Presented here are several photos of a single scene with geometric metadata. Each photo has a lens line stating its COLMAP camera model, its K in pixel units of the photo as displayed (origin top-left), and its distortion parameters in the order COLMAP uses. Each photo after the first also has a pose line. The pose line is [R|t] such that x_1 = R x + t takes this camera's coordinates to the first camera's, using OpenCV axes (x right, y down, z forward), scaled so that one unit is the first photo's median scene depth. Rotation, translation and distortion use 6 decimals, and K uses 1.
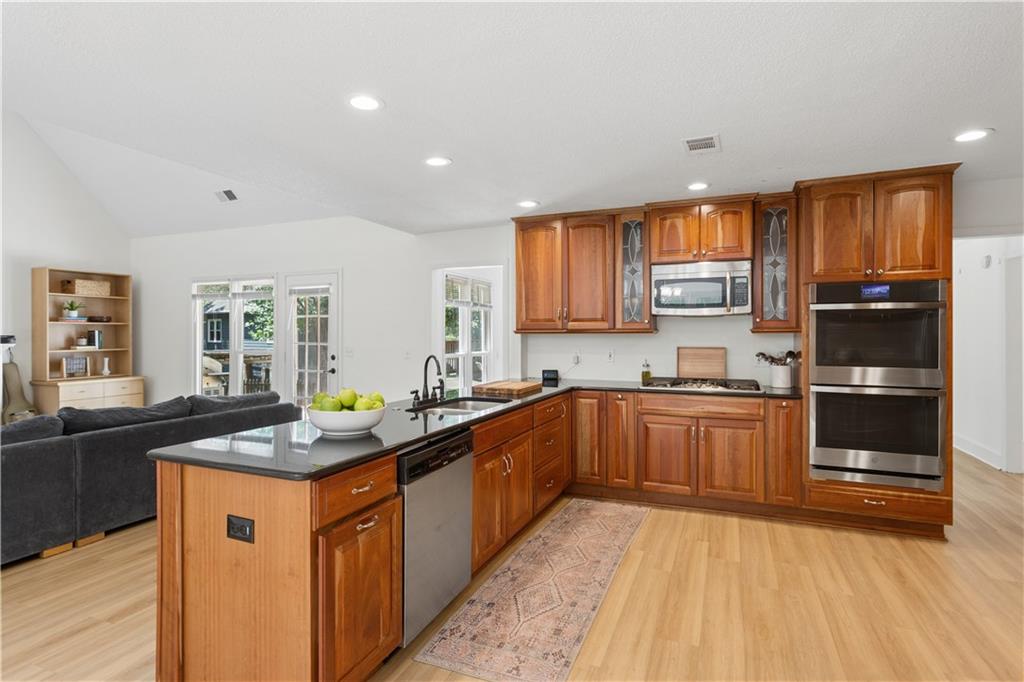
lens RADIAL K [[537.9, 0, 503.9], [0, 537.9, 337.8], [0, 0, 1]] dist [-0.001561, -0.000529]
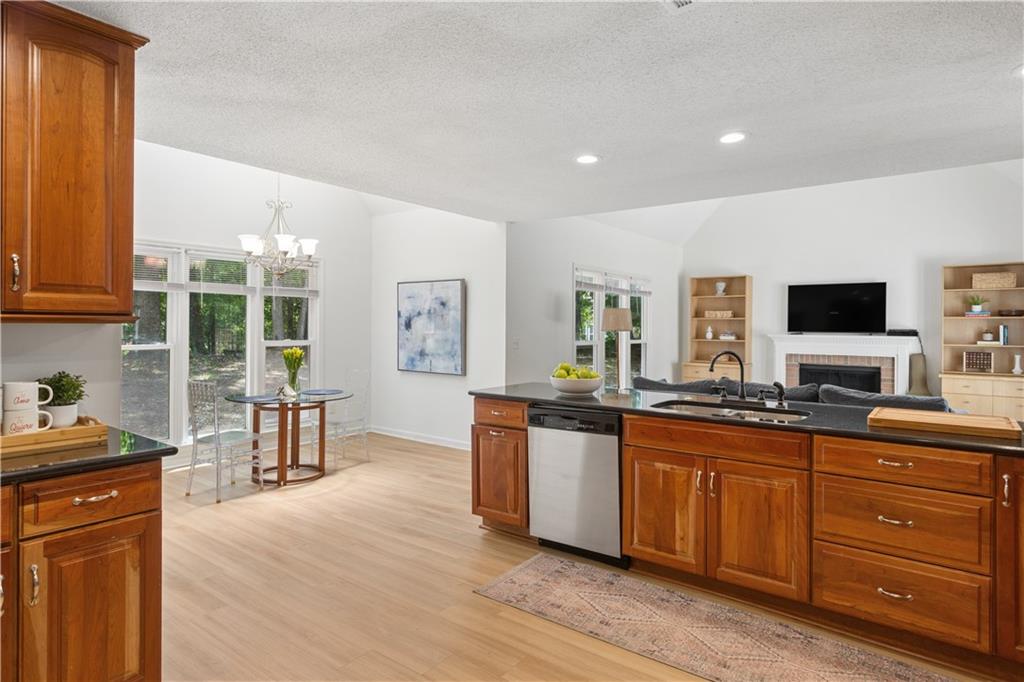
lens RADIAL K [[571.8, 0, 508.6], [0, 571.8, 333.2], [0, 0, 1]] dist [0.001657, 0.000003]
pose [[-0.259649, 0.012268, -0.965625, 0.952971], [-0.013581, 0.999774, 0.016354, -0.010080], [0.965607, 0.017360, -0.259424, 0.936184]]
